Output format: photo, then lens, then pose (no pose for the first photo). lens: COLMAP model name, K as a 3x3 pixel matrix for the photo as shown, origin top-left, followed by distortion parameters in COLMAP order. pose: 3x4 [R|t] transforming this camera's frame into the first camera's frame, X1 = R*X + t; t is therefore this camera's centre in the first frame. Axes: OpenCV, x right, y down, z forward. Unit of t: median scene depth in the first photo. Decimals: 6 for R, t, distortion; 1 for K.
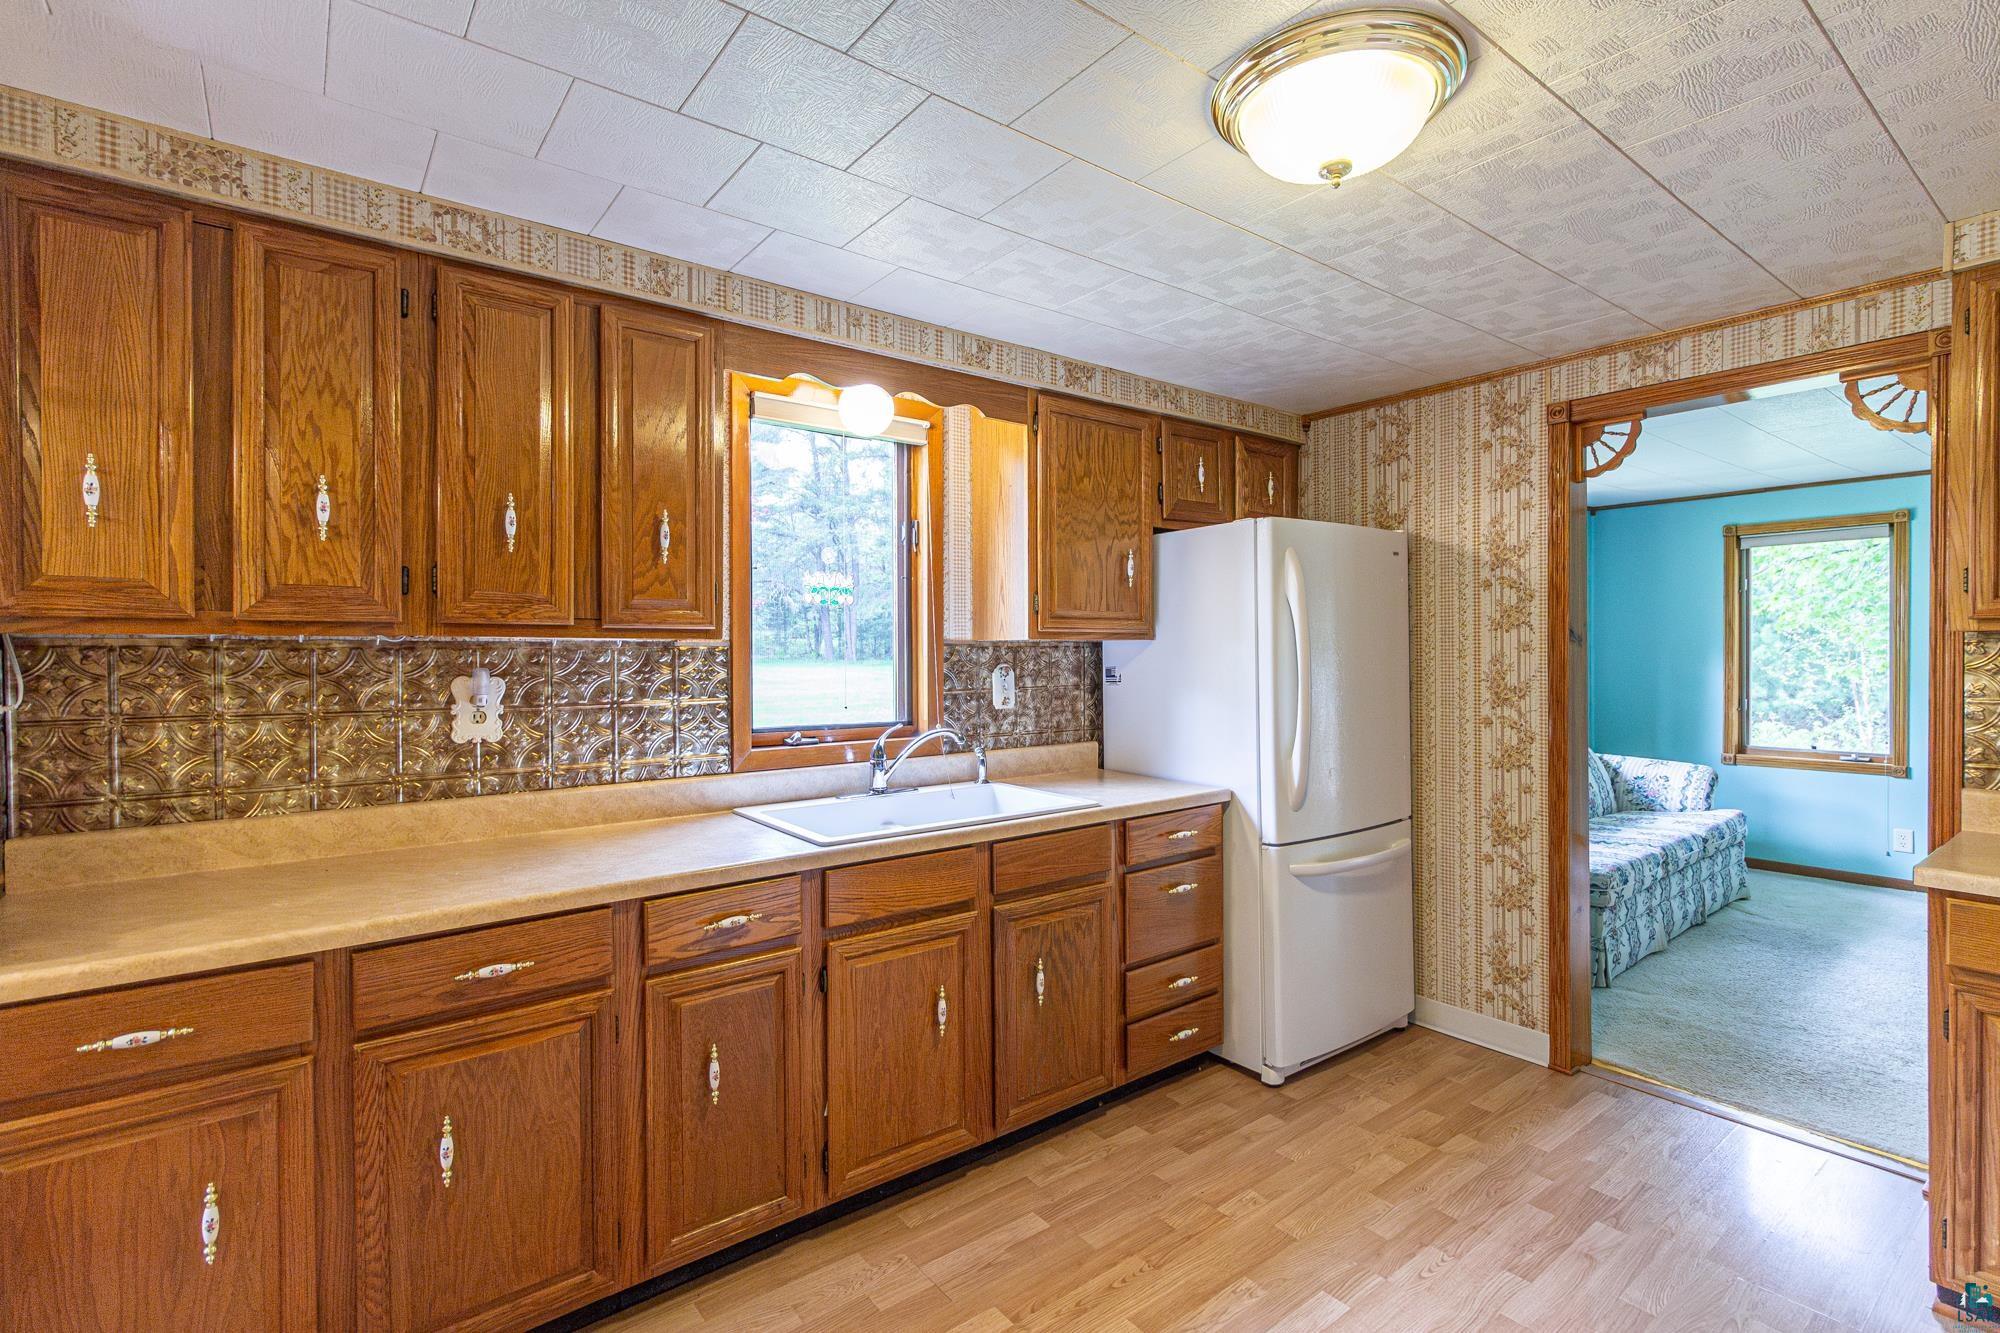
lens RADIAL K [[926.8, 0, 1030.2], [0, 926.8, 661.8], [0, 0, 1]] dist [-0.002109, -0.000031]
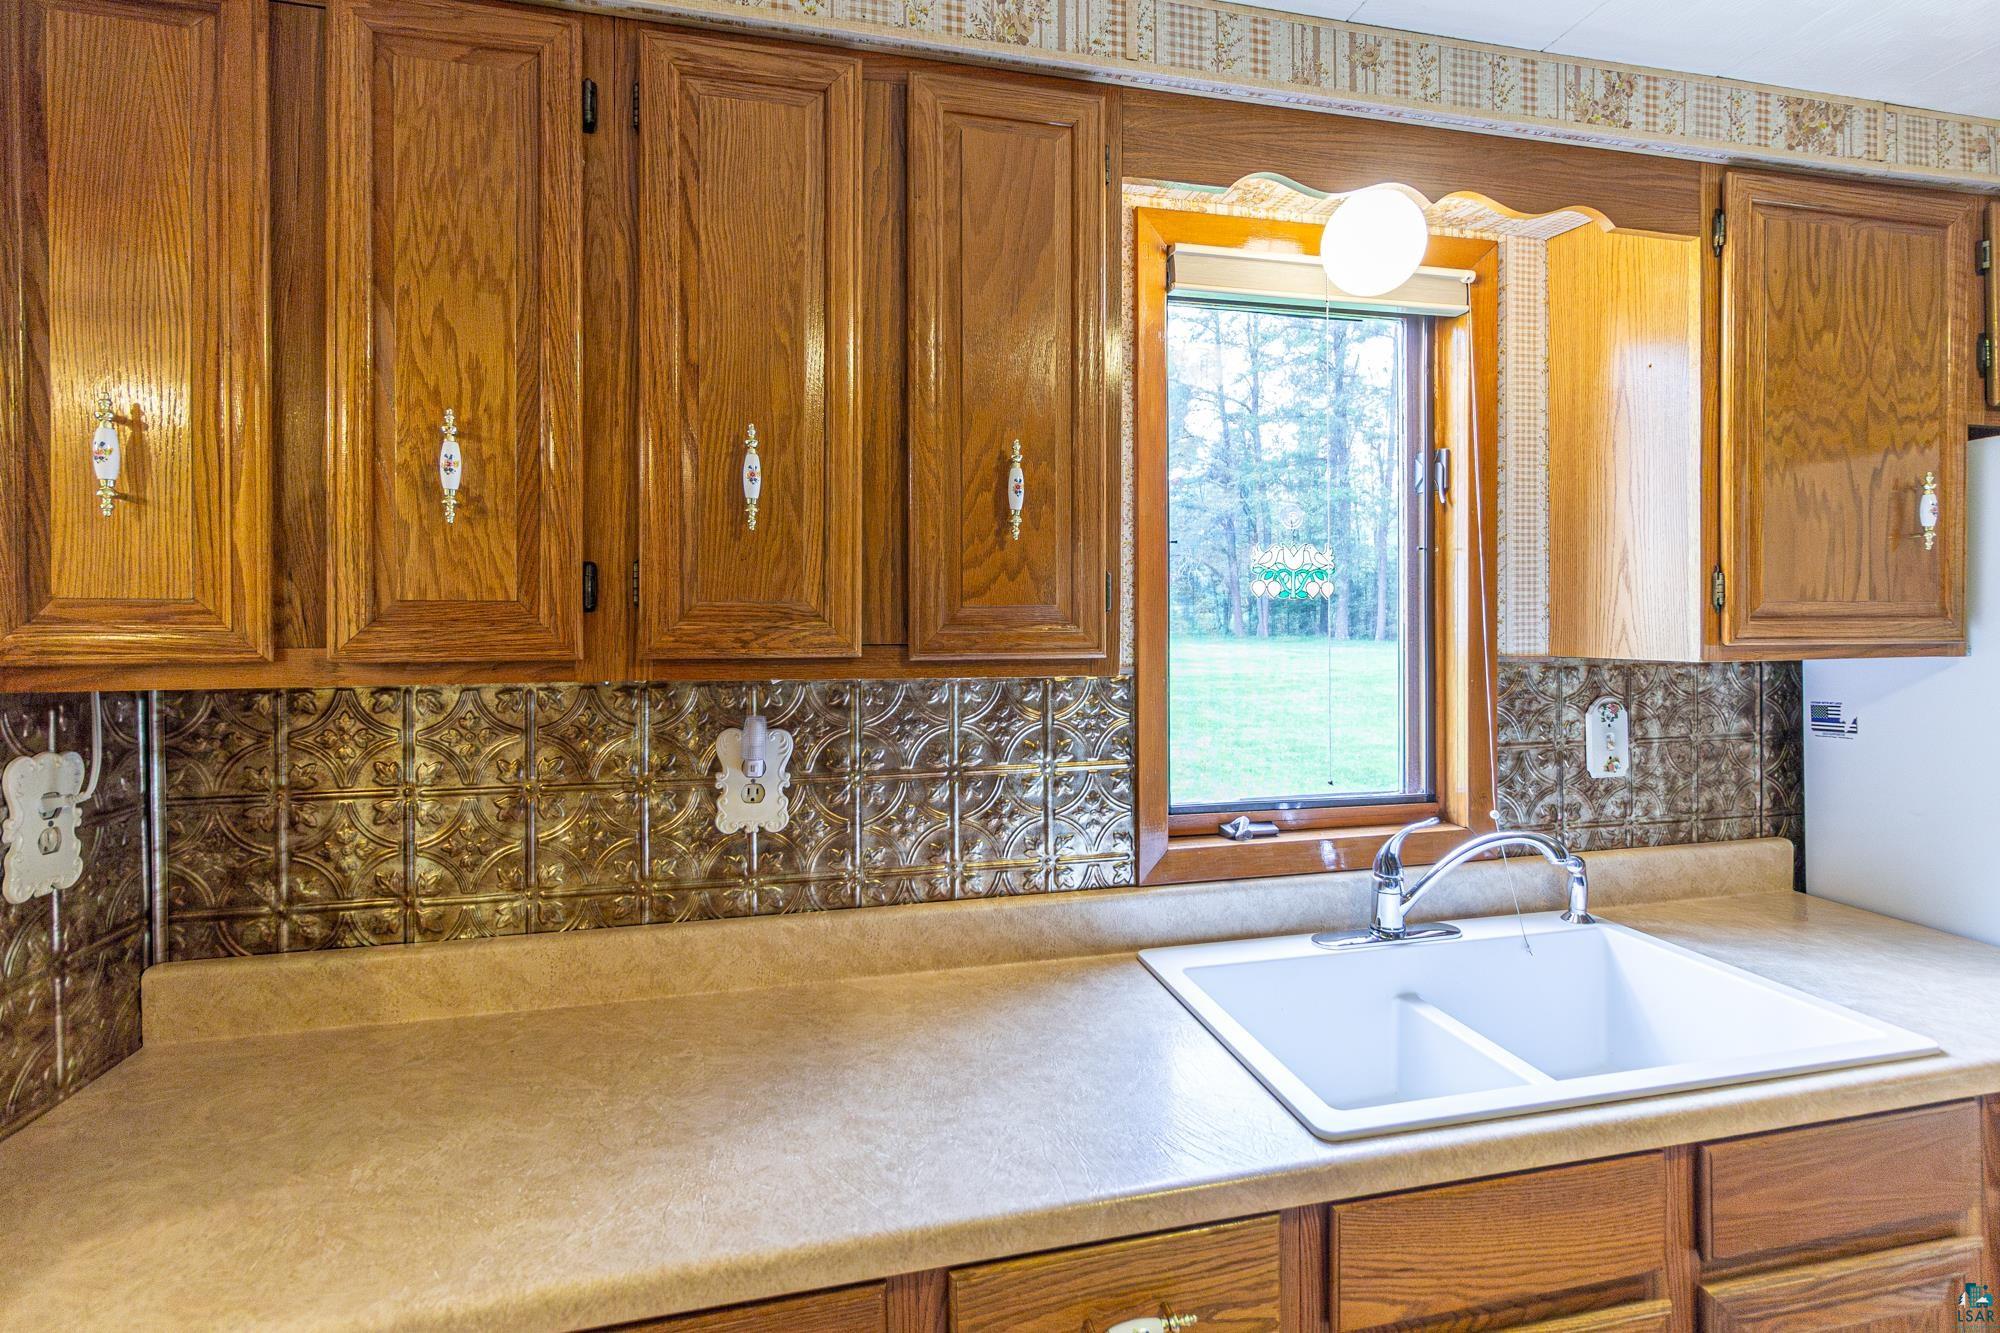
lens RADIAL K [[940.2, 0, 1019.4], [0, 940.2, 625.8], [0, 0, 1]] dist [0.000672, 0.000398]
pose [[0.904563, -0.001075, -0.426339, -0.145825], [-0.002933, 0.999957, -0.008745, -0.046789], [0.426330, 0.009161, 0.904521, 0.462599]]
